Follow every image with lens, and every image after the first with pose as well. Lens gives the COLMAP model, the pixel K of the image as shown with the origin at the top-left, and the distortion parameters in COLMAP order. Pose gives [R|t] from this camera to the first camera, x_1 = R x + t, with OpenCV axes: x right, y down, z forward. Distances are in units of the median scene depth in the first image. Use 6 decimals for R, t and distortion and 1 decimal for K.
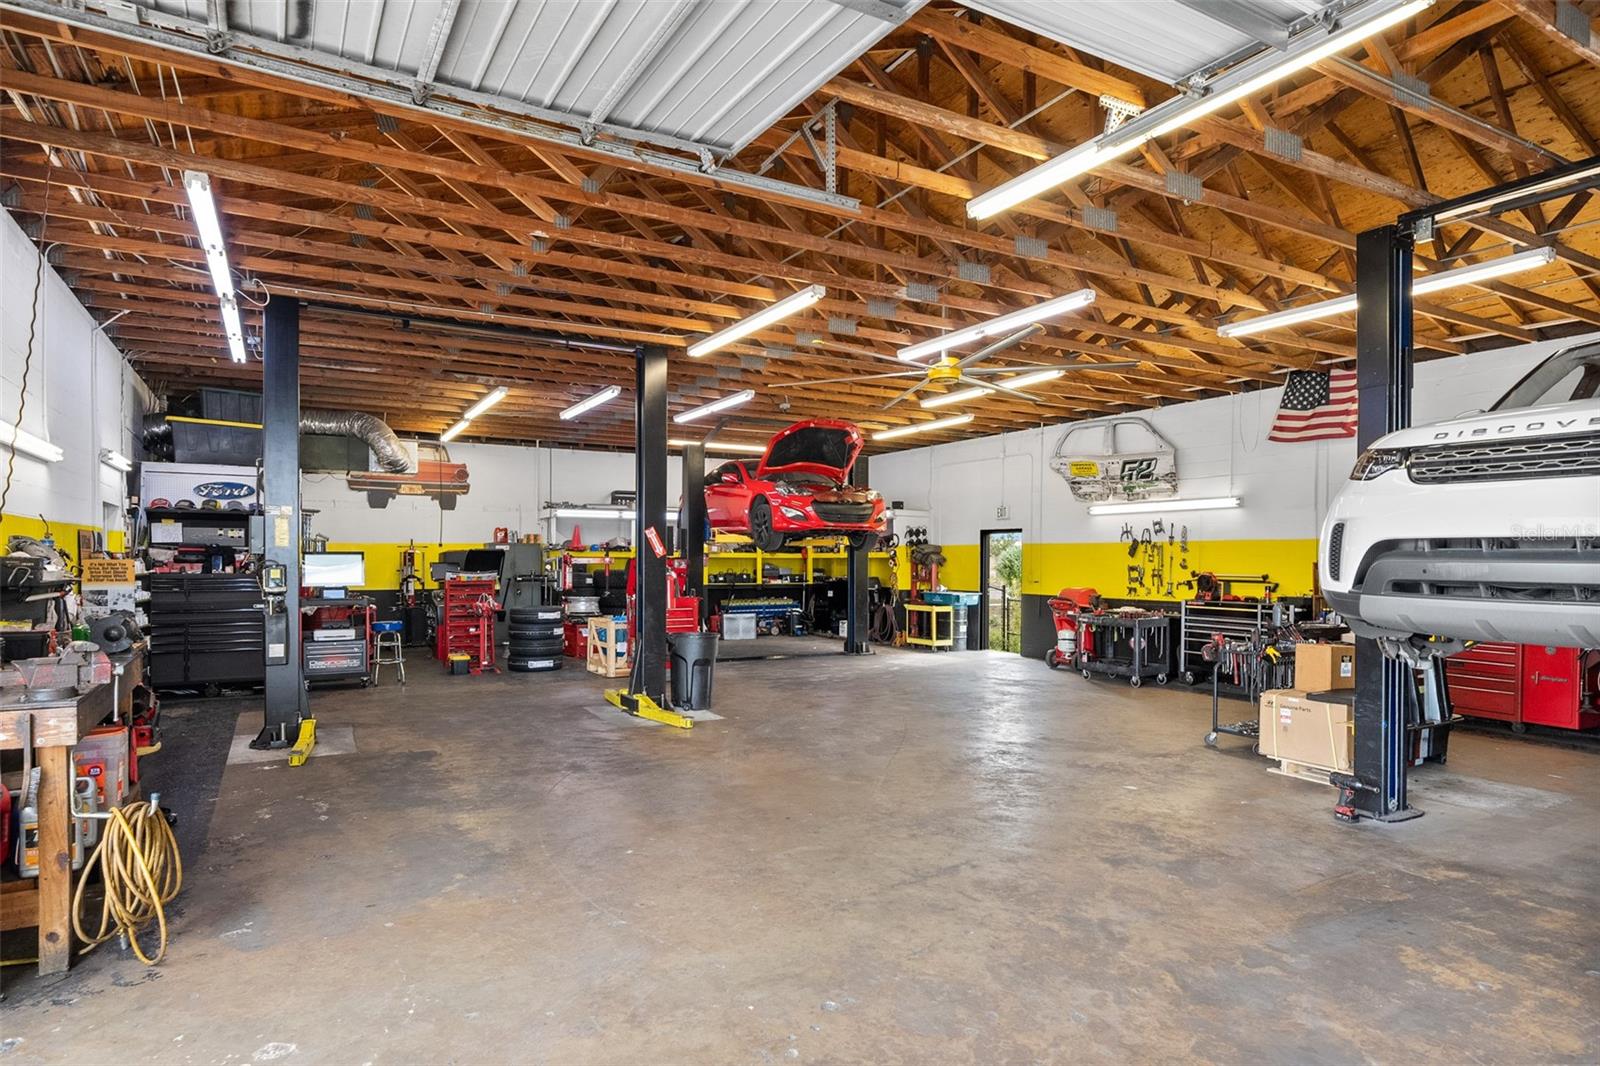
lens RADIAL K [[904.2, 0, 801.3], [0, 904.2, 559.3], [0, 0, 1]] dist [0.001669, 0.001406]
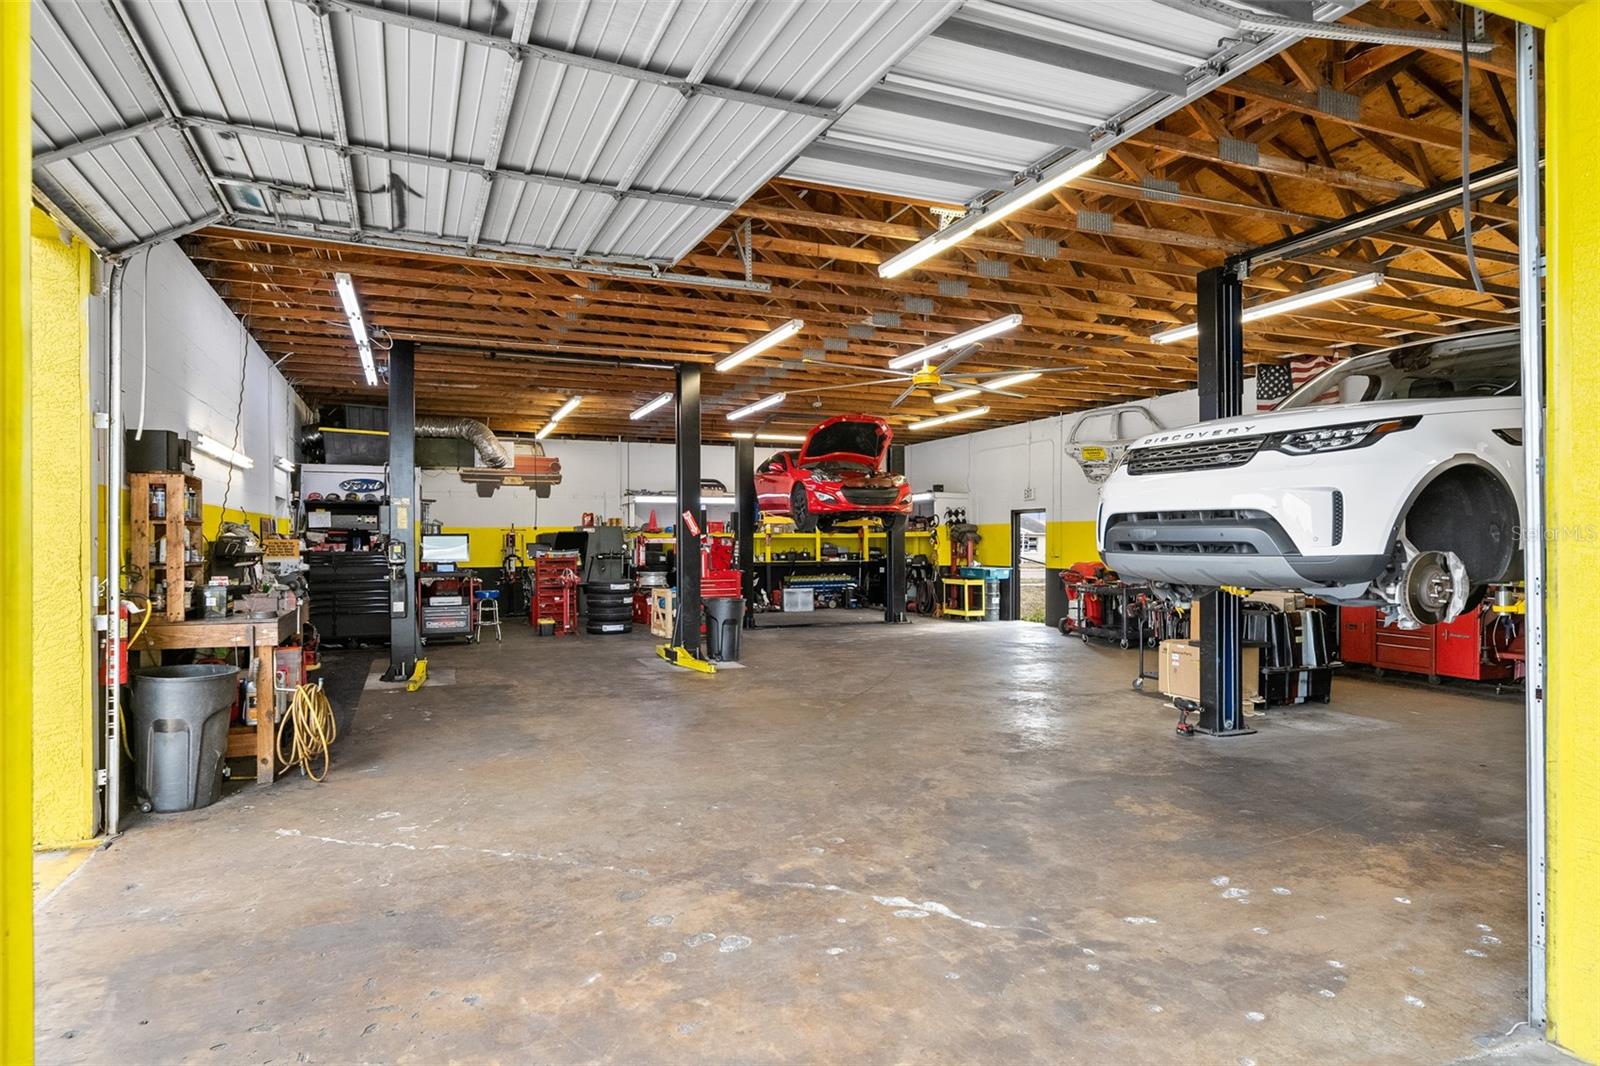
lens RADIAL K [[908.8, 0, 800.0], [0, 908.8, 533.0], [0, 0, 1]] dist [0.001316, 0.000369]
pose [[0.992780, -0.008413, -0.119653, 0.123689], [0.007216, 0.999920, -0.010427, 0.007798], [0.119731, 0.009488, 0.992761, -0.190411]]
